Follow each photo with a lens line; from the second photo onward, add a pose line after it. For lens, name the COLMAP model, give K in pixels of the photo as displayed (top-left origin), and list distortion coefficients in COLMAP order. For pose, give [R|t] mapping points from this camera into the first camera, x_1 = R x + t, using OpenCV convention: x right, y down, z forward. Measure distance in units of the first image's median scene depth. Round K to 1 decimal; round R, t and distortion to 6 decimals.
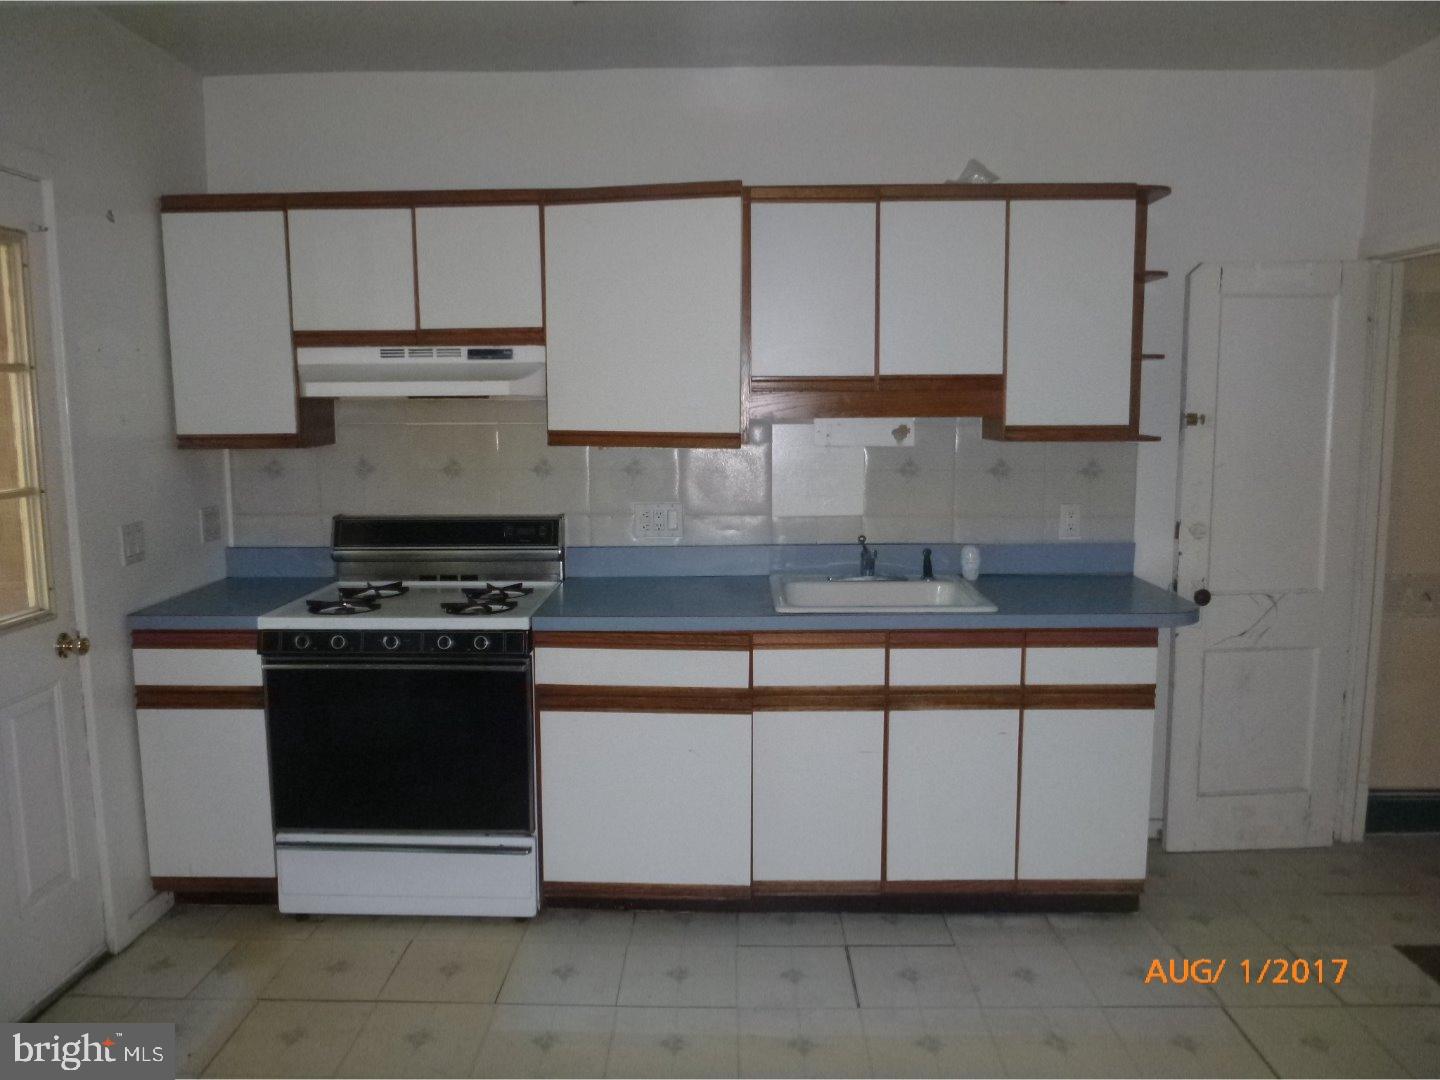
lens RADIAL K [[1050.7, 0, 720.0], [0, 1050.7, 540.0], [0, 0, 1]] dist [0.002866, -0.001618]
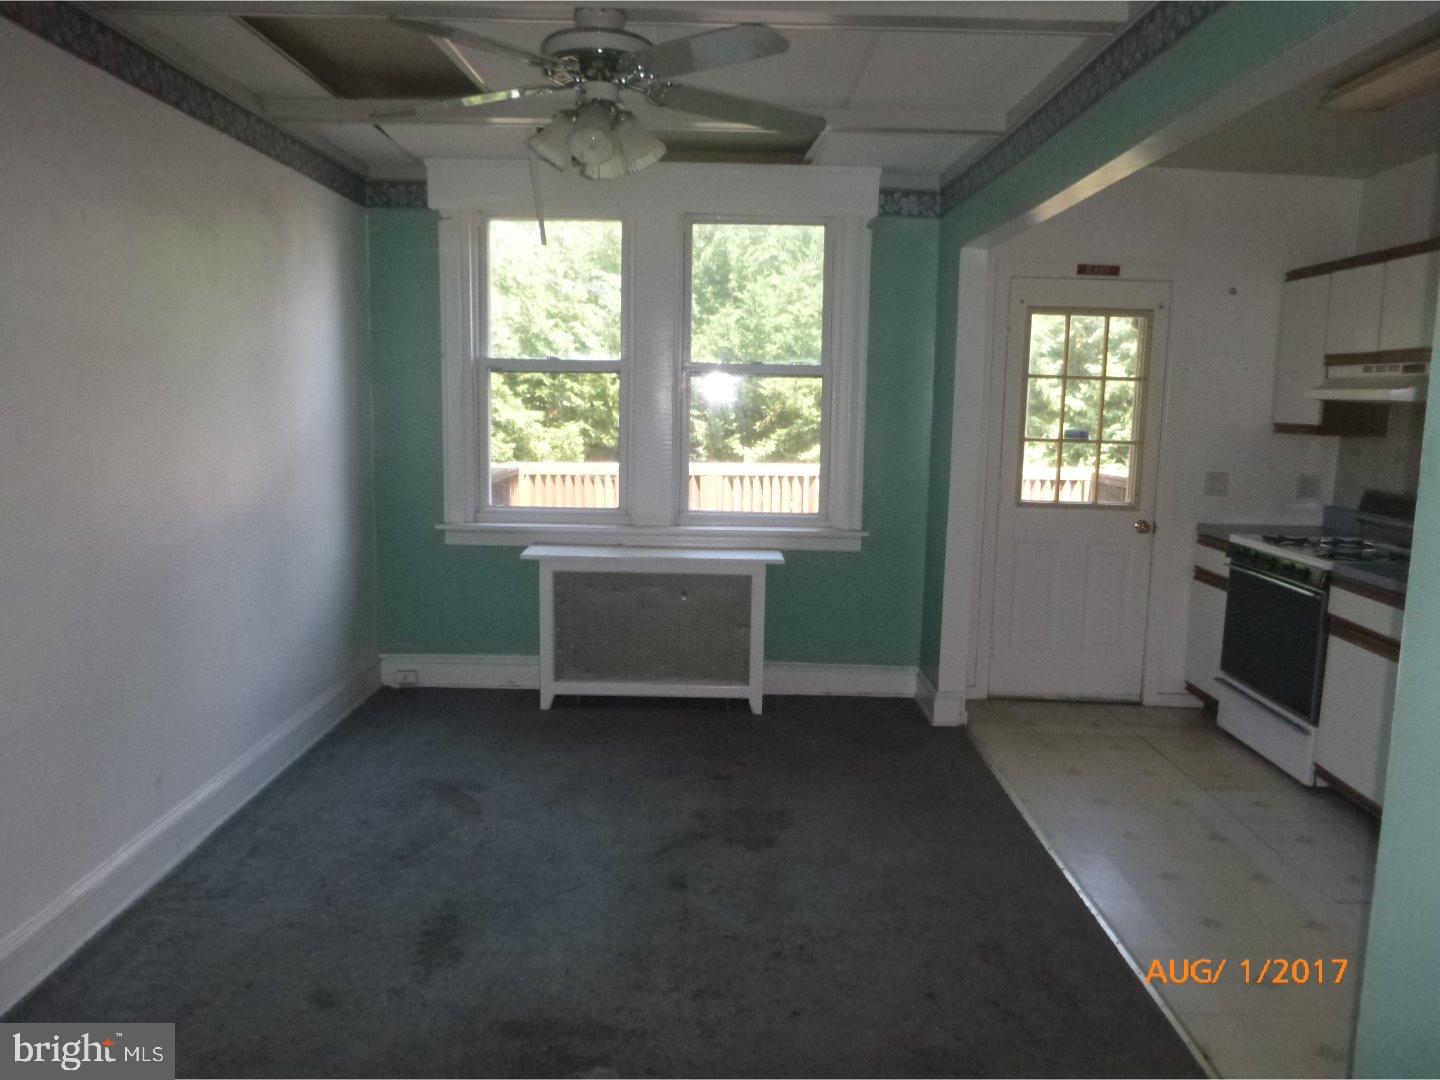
lens RADIAL K [[1050.7, 0, 720.0], [0, 1050.7, 540.0], [0, 0, 1]] dist [0.002866, -0.001618]
pose [[0.036971, 0.149124, -0.988127, 1.082763], [-0.165409, 0.976077, 0.141117, -0.015432], [0.985532, 0.158228, 0.060753, 0.129429]]
